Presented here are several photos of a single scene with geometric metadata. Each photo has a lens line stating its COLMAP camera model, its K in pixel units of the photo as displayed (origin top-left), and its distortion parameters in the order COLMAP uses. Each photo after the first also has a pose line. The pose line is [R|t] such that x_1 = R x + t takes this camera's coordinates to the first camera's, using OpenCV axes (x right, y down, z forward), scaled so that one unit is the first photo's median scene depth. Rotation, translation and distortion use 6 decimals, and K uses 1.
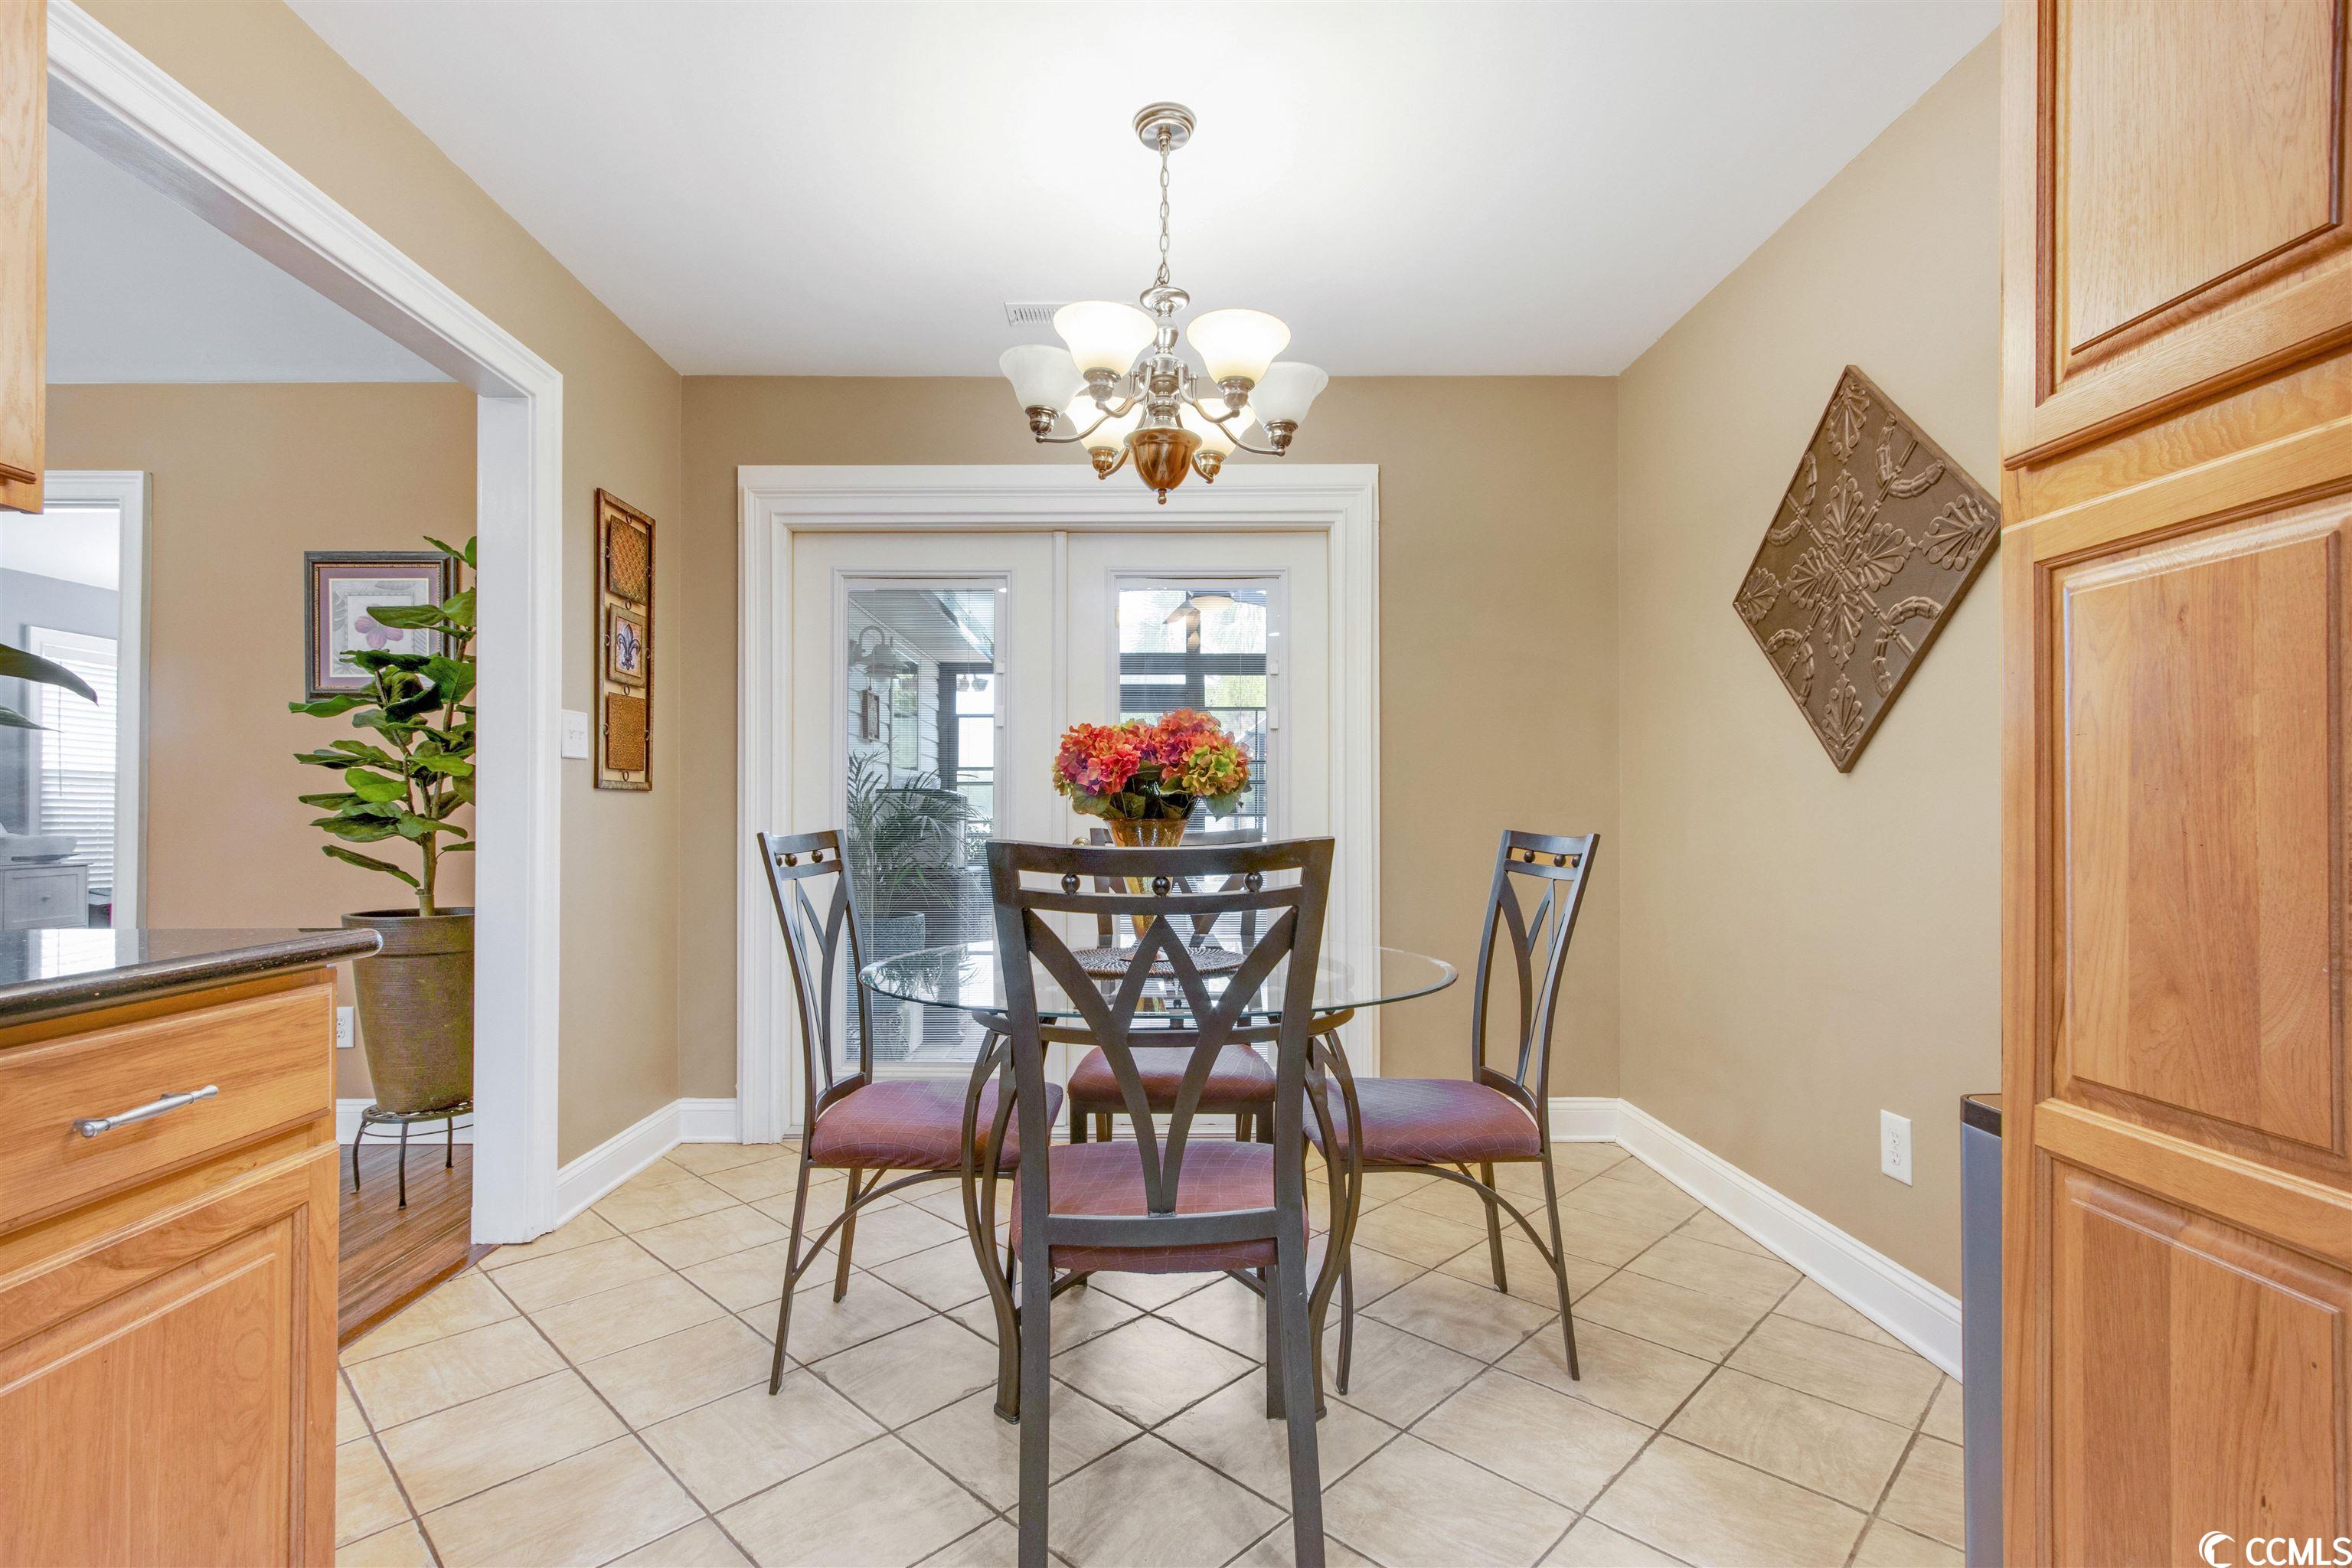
lens RADIAL K [[1090.5, 0, 1114.1], [0, 1090.5, 807.7], [0, 0, 1]] dist [-0.000718, -0.000052]
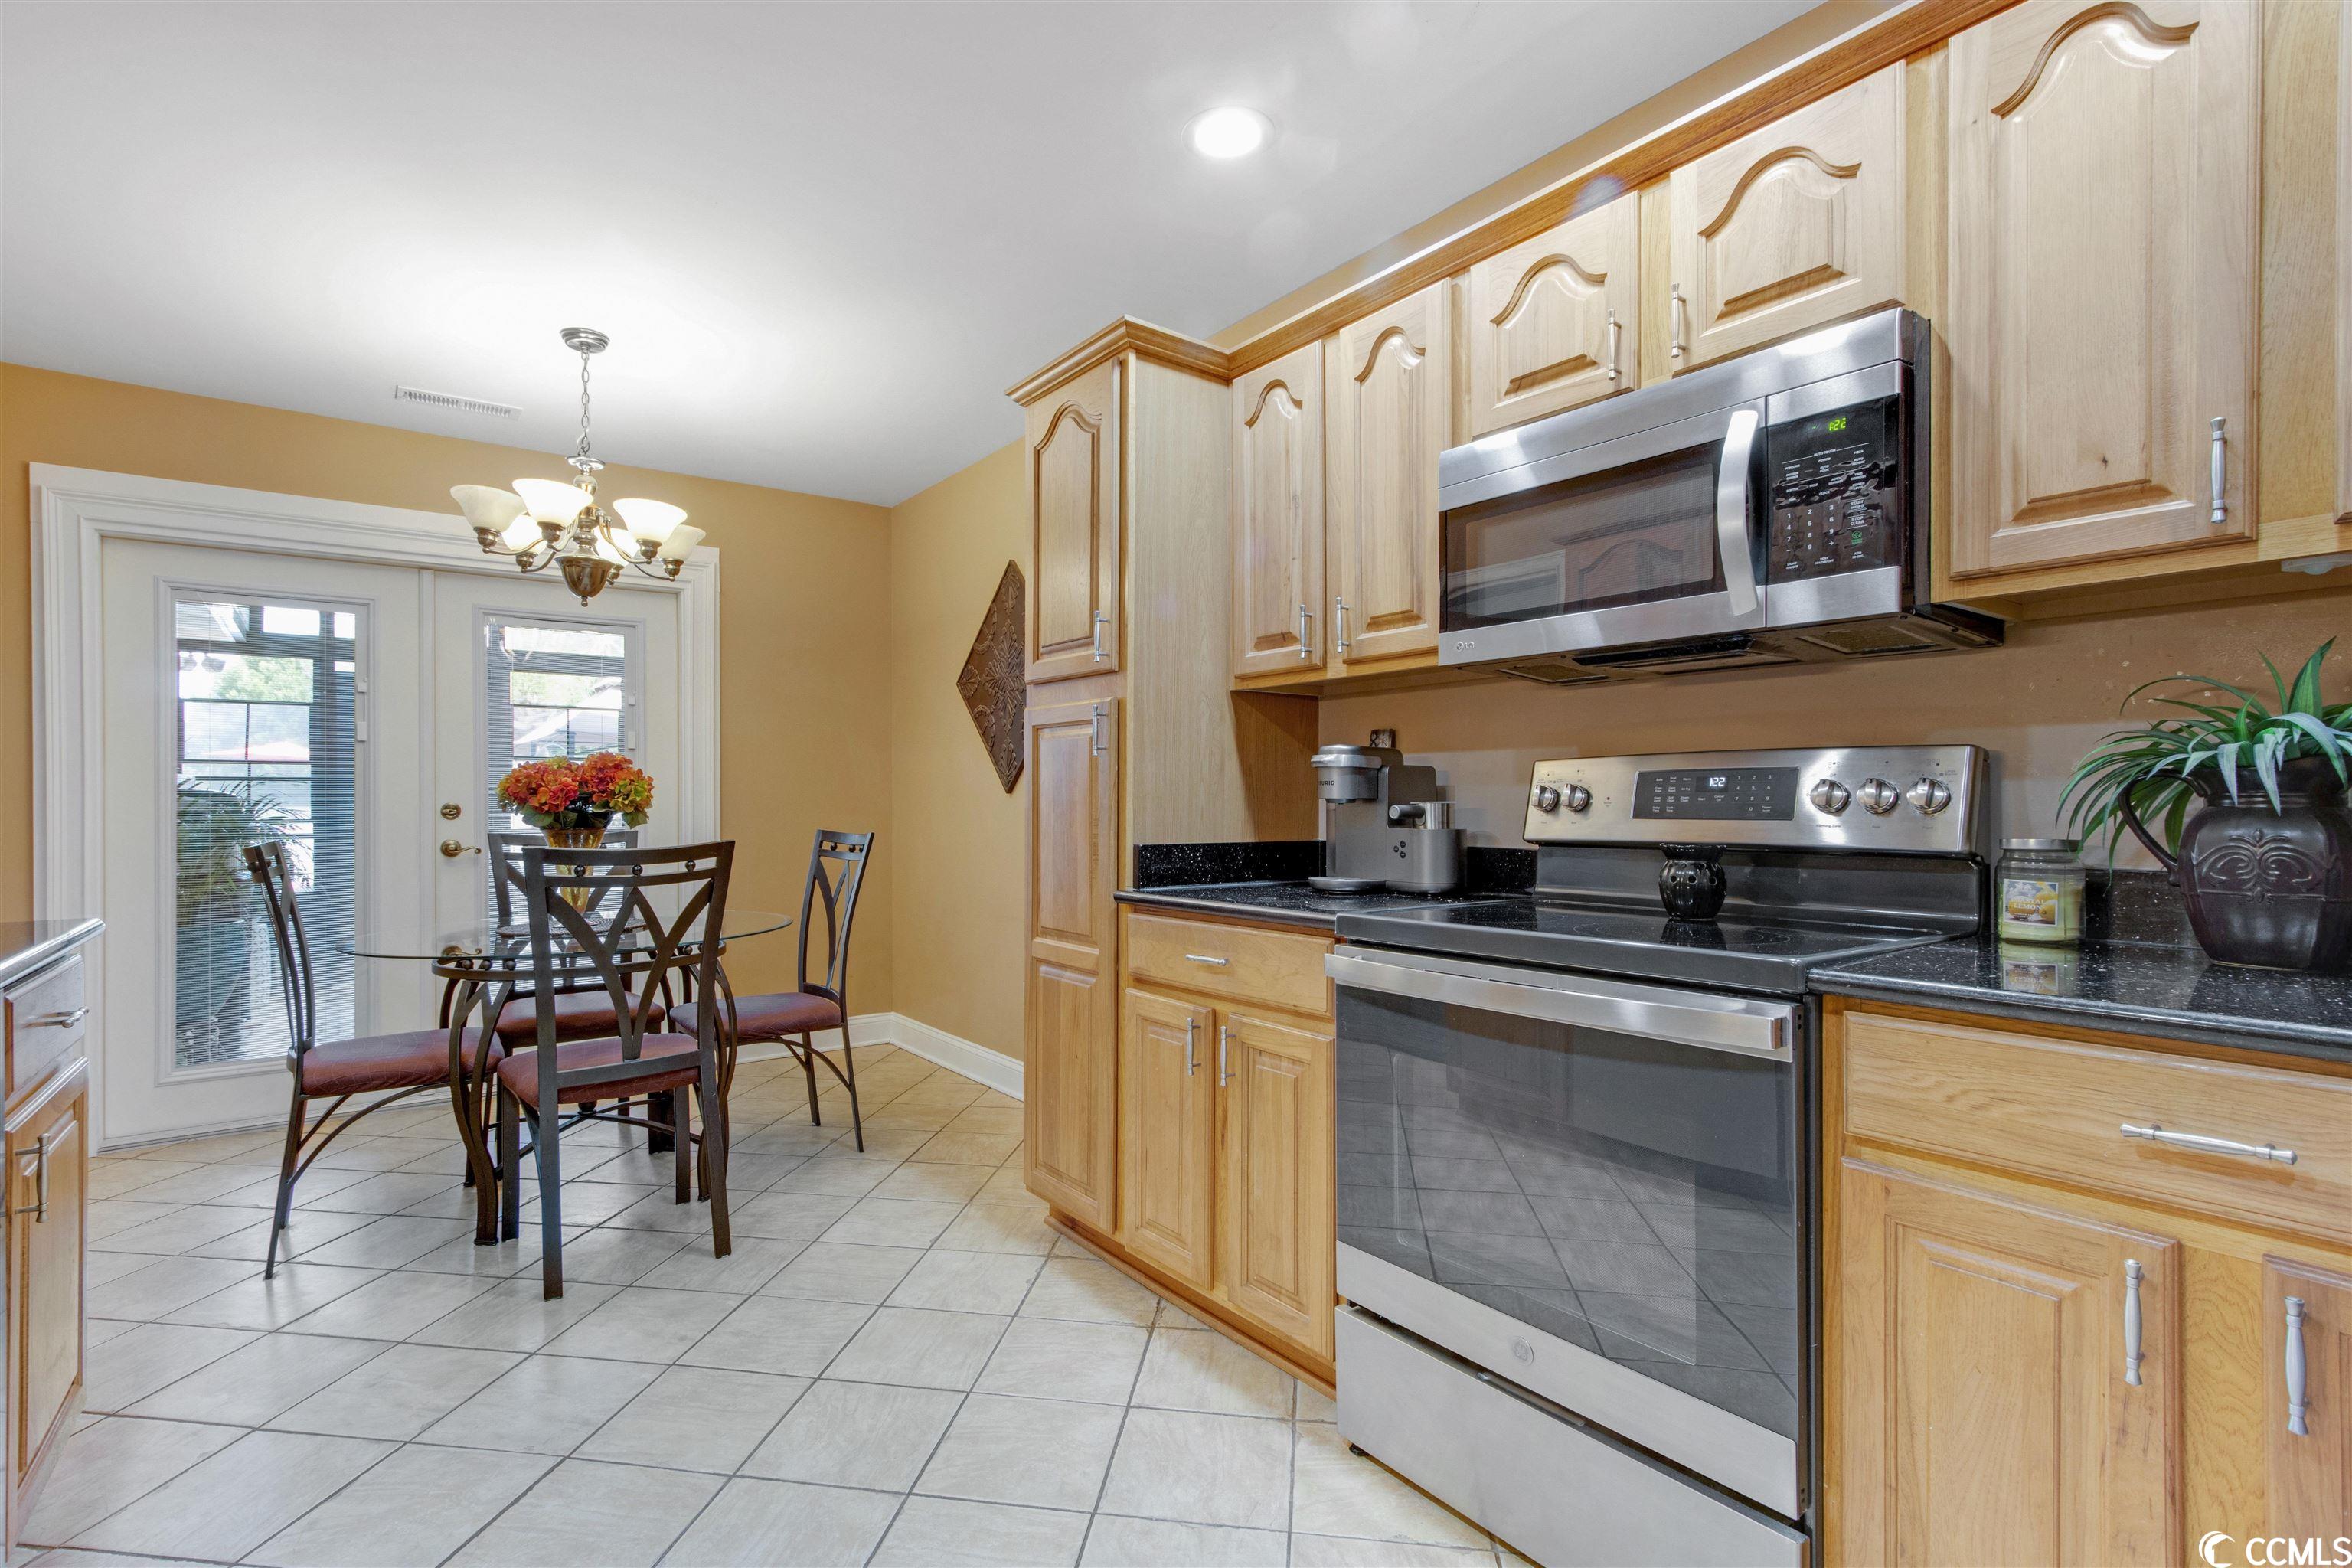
lens RADIAL K [[1112.1, 0, 1154.0], [0, 1112.1, 795.2], [0, 0, 1]] dist [-0.000922, 0.000033]
pose [[0.794048, -0.001374, 0.607854, -0.252377], [0.001285, 0.999999, 0.000581, -0.032811], [-0.607854, 0.000320, 0.794049, -0.616668]]
